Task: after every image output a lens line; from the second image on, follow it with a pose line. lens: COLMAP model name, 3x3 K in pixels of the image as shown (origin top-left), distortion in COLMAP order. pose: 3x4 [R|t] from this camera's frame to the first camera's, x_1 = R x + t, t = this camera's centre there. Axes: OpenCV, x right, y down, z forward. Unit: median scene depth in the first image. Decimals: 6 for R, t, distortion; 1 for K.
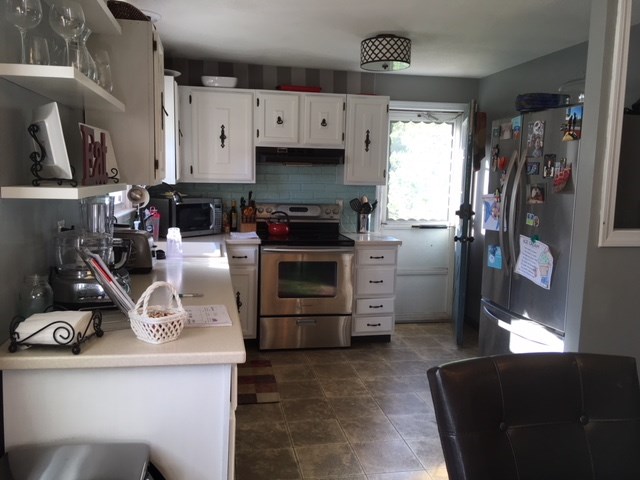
lens RADIAL K [[542.2, 0, 318.4], [0, 542.2, 245.5], [0, 0, 1]] dist [0.075113, -0.086061]
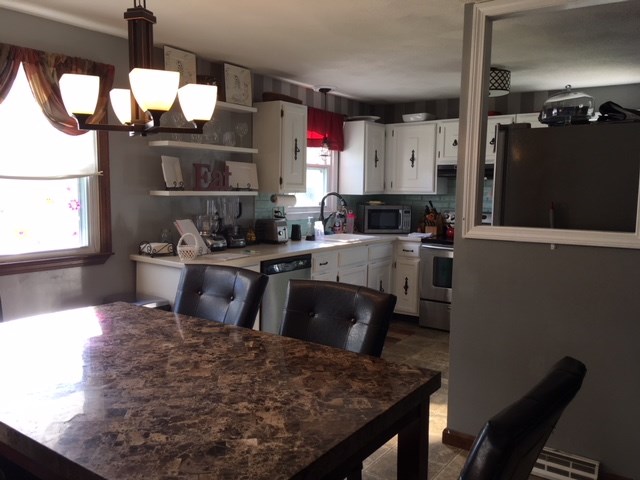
lens RADIAL K [[542.2, 0, 318.5], [0, 542.2, 237.3], [0, 0, 1]] dist [0.075113, -0.086061]
pose [[0.711514, 0.054762, -0.700535, 0.591581], [-0.087961, 0.996058, -0.011476, 0.022561], [0.697145, 0.069785, 0.713526, -0.076406]]
